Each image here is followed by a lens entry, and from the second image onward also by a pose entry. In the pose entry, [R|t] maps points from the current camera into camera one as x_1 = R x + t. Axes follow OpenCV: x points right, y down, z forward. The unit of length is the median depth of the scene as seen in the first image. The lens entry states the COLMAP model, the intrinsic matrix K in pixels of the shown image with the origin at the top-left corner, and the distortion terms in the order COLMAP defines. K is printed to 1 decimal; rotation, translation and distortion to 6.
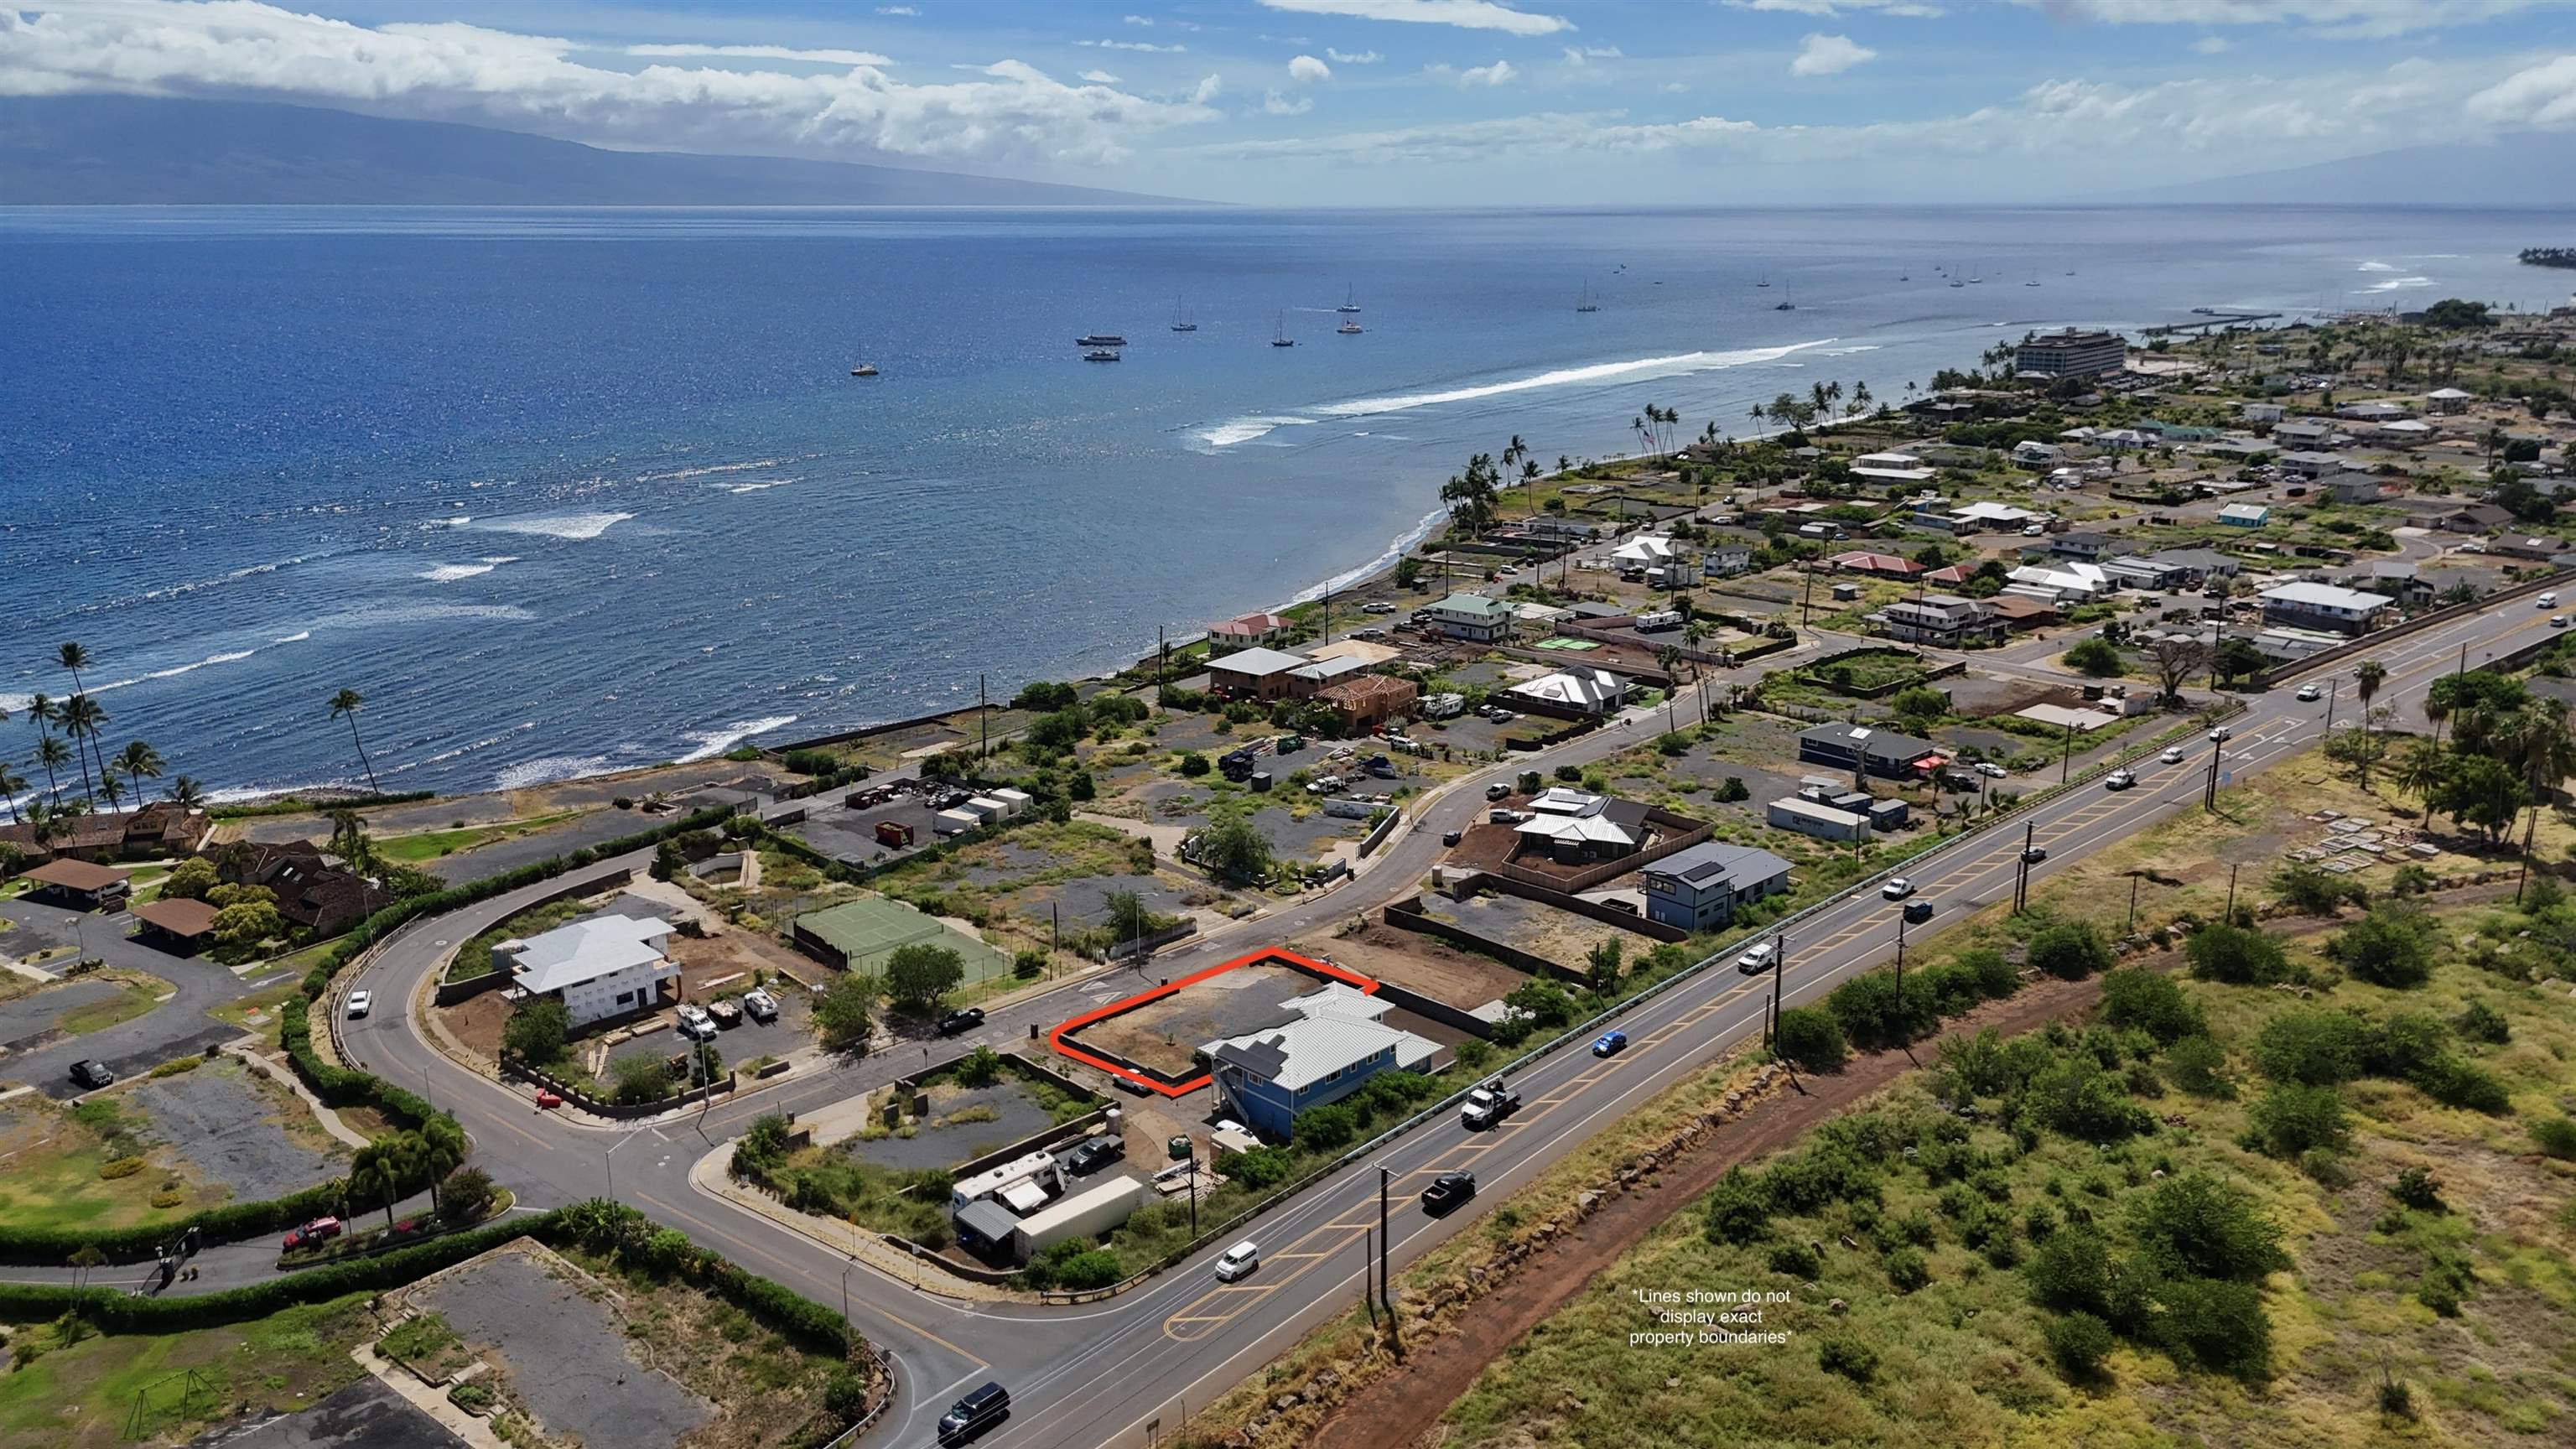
lens RADIAL K [[1901.0, 0, 1282.7], [0, 1901.0, 690.0], [0, 0, 1]] dist [0.084553, -0.088375]
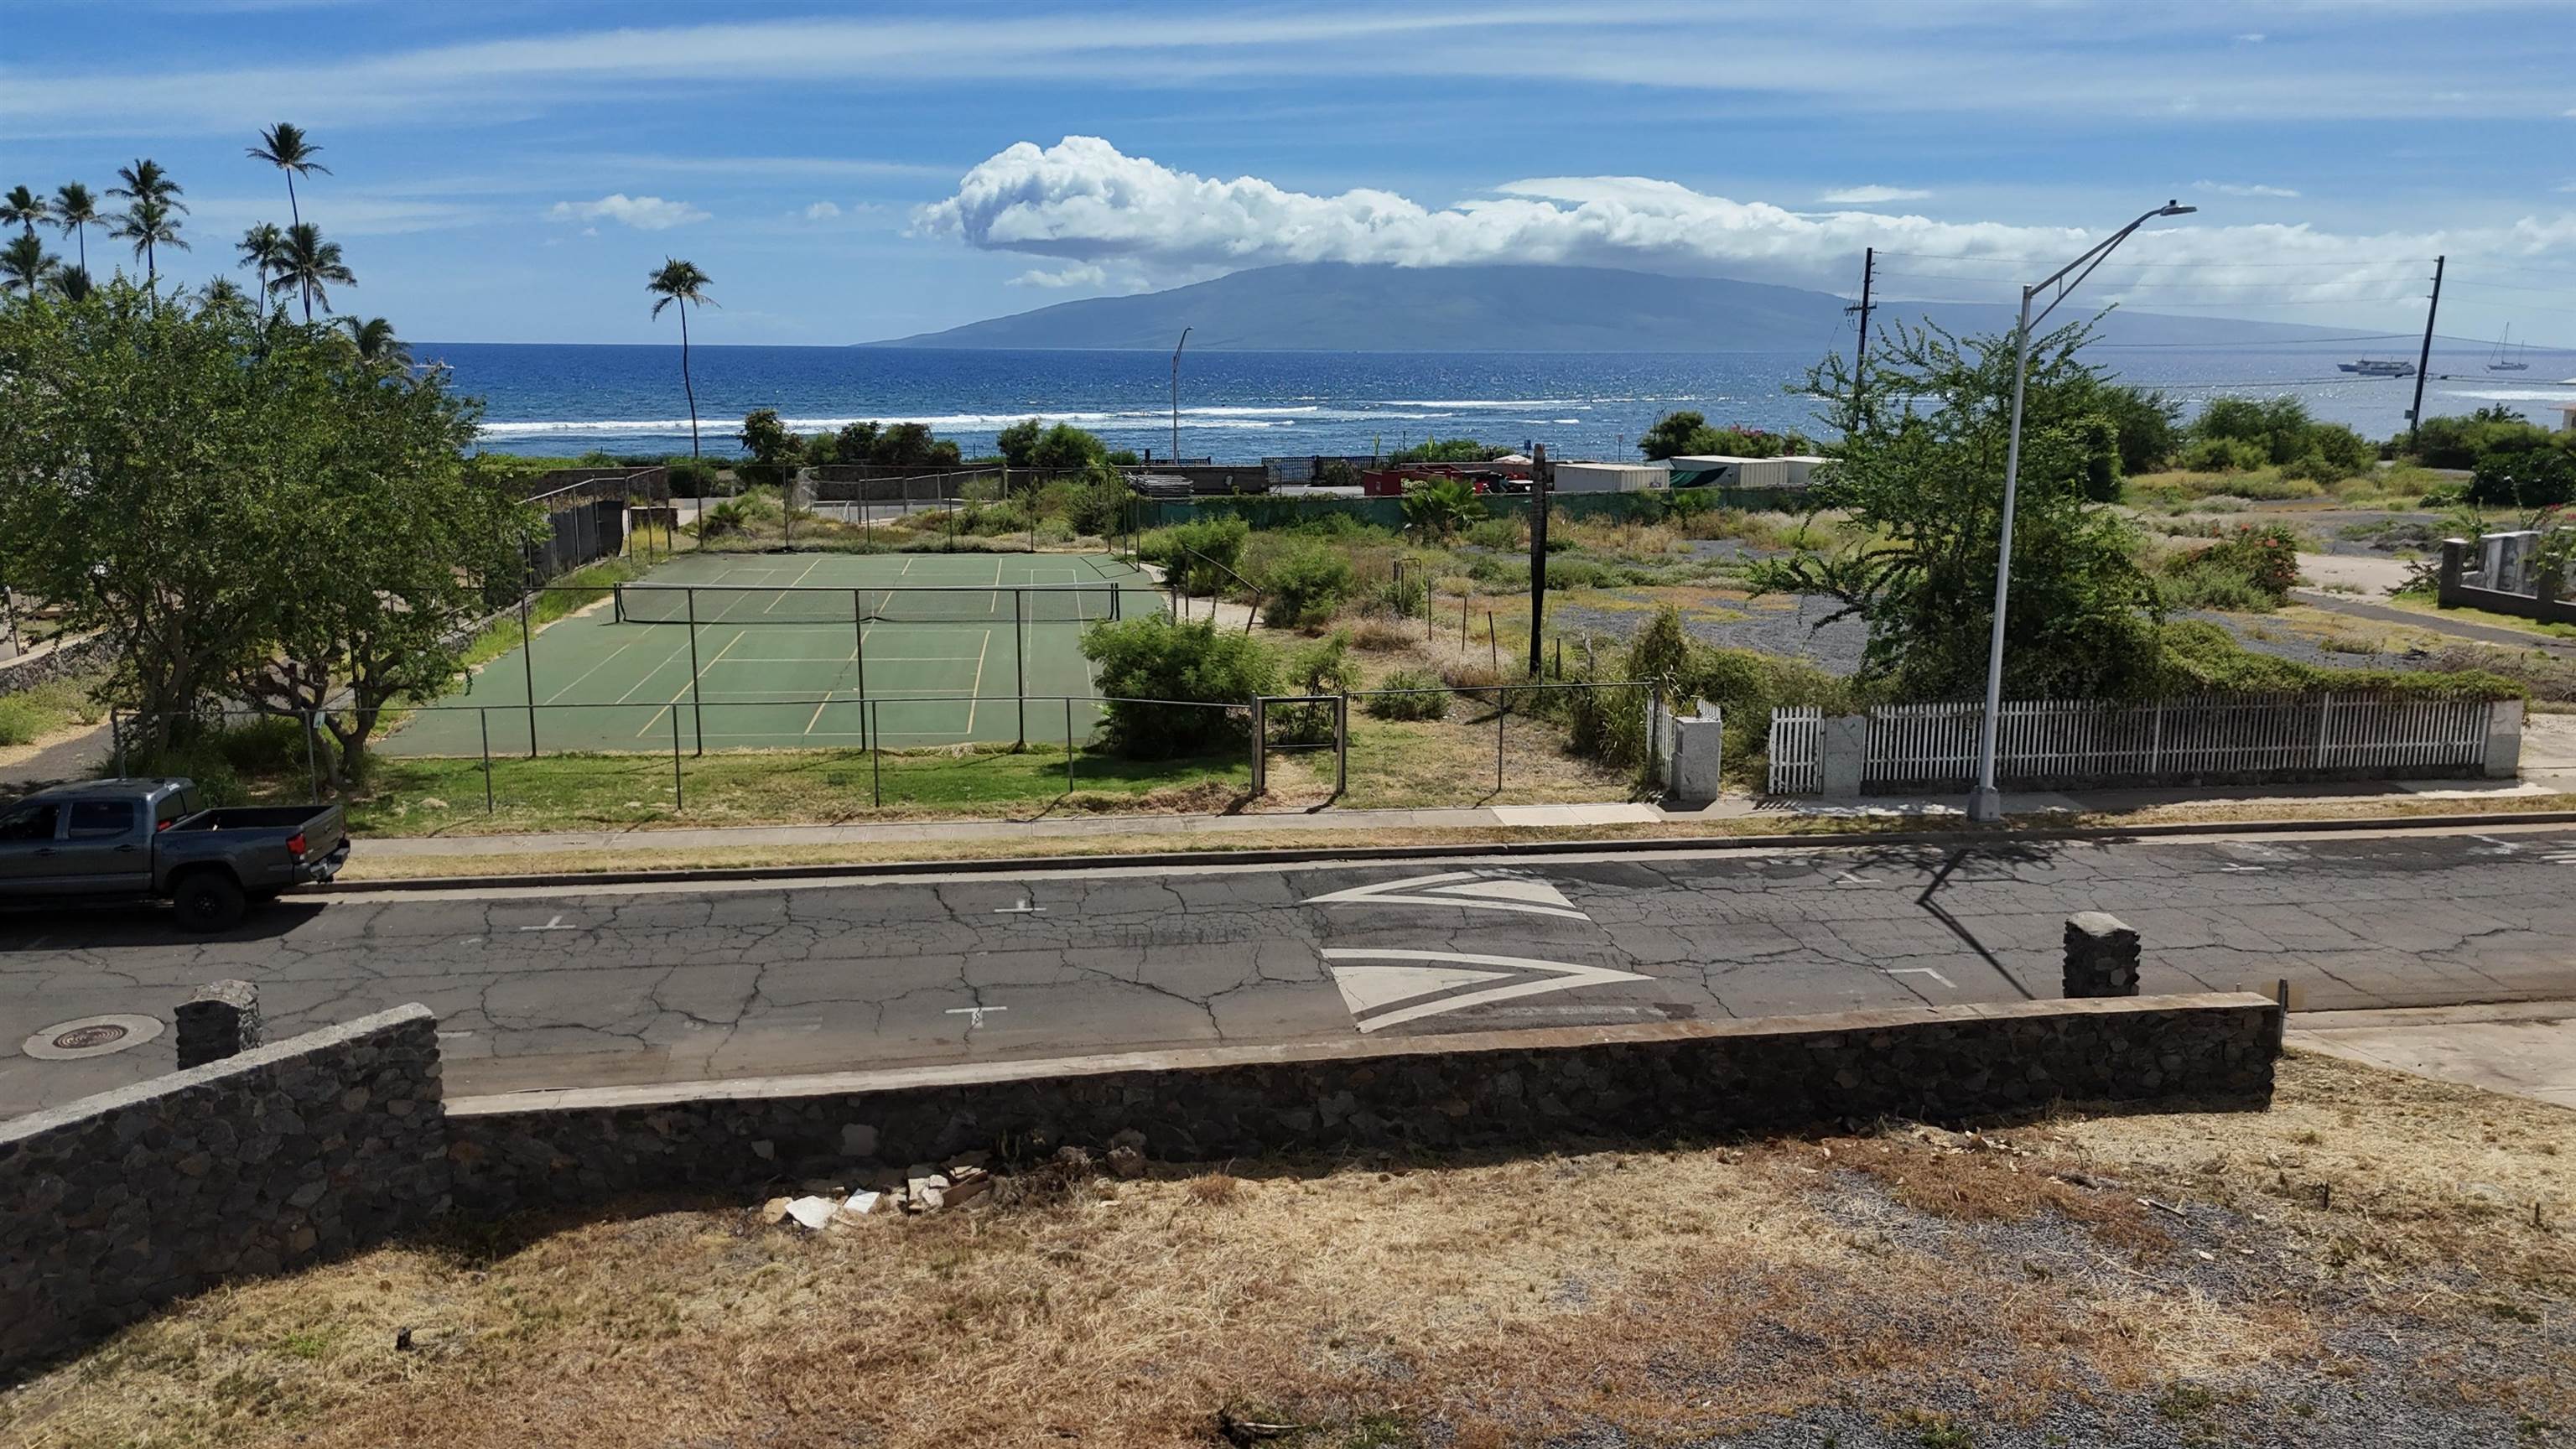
lens RADIAL K [[1901.0, 0, 1282.7], [0, 1901.0, 690.0], [0, 0, 1]] dist [0.084553, -0.088375]
pose [[0.820918, 0.107210, -0.560891, -0.041807], [-0.148923, 0.988422, -0.029035, 0.142266], [0.551285, 0.107365, 0.827380, 0.861435]]
